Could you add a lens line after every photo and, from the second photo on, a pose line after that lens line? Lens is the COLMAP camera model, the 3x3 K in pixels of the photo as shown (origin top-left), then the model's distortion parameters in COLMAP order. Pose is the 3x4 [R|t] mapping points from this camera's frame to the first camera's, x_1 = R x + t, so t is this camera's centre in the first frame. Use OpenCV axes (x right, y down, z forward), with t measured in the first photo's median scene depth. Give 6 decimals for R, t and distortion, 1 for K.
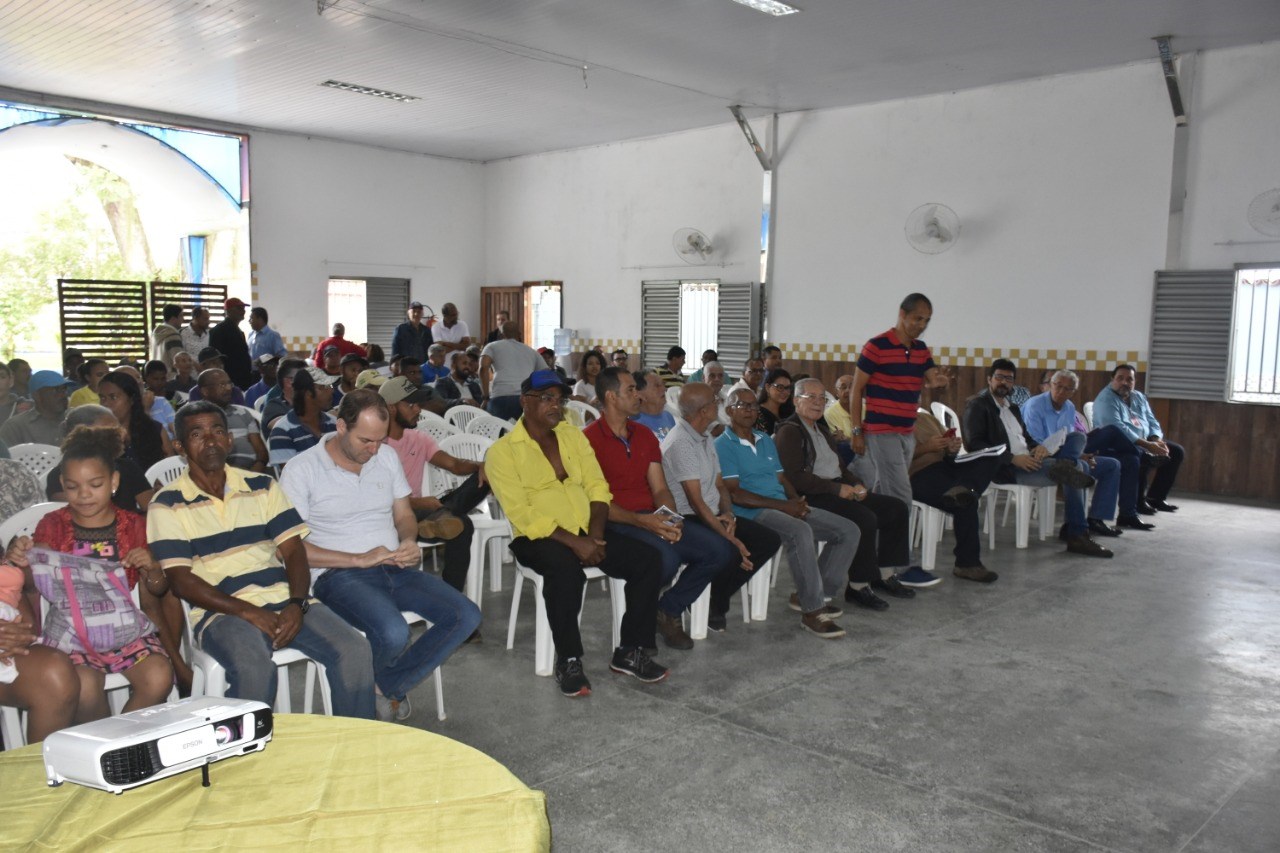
lens RADIAL K [[1103.9, 0, 640.0], [0, 1103.9, 426.5], [0, 0, 1]] dist [0.007171, 0.004531]
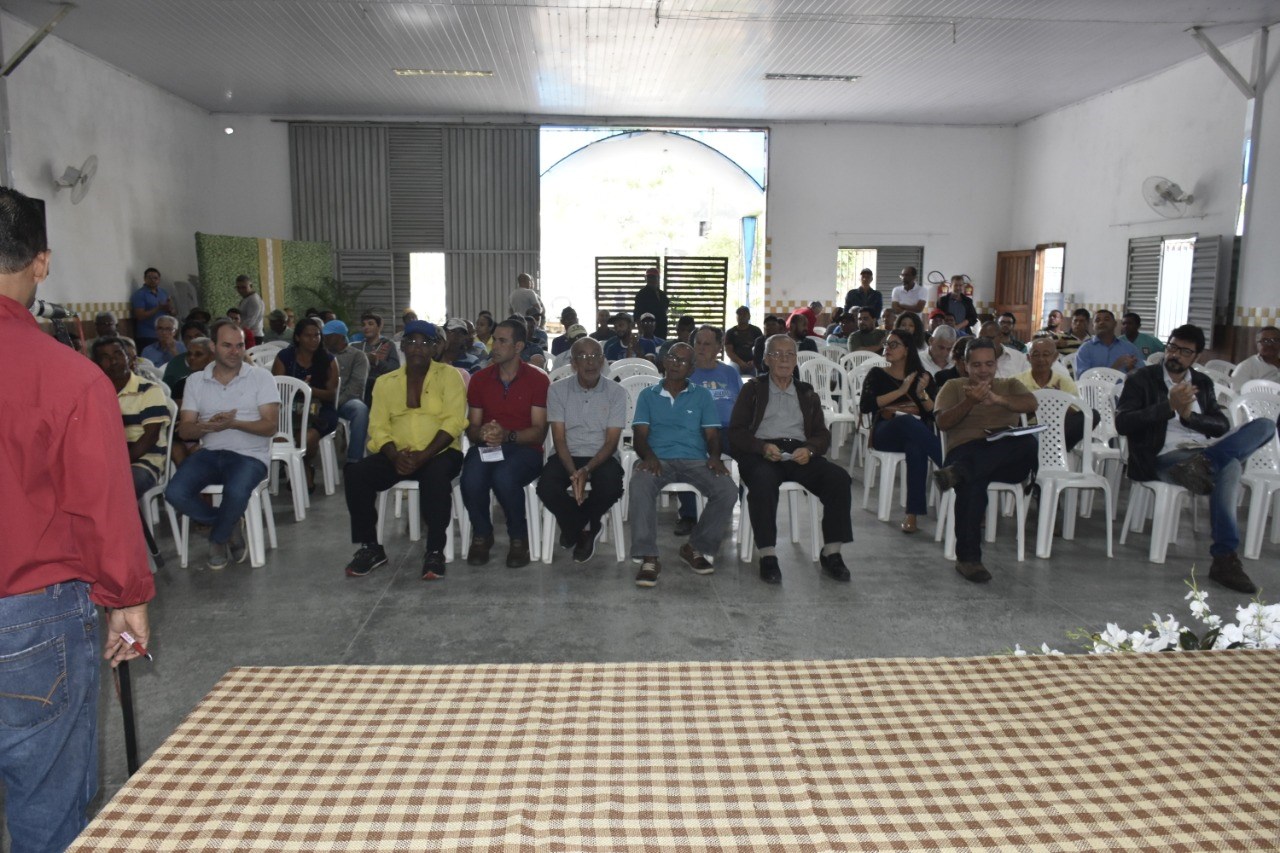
lens RADIAL K [[1017.5, 0, 640.0], [0, 1017.5, 426.5], [0, 0, 1]] dist [0.002679, 0.004797]
pose [[0.723397, 0.084634, -0.685225, 0.311565], [-0.059634, 0.996409, 0.060113, -0.004989], [0.687852, -0.002623, 0.725847, 0.121510]]
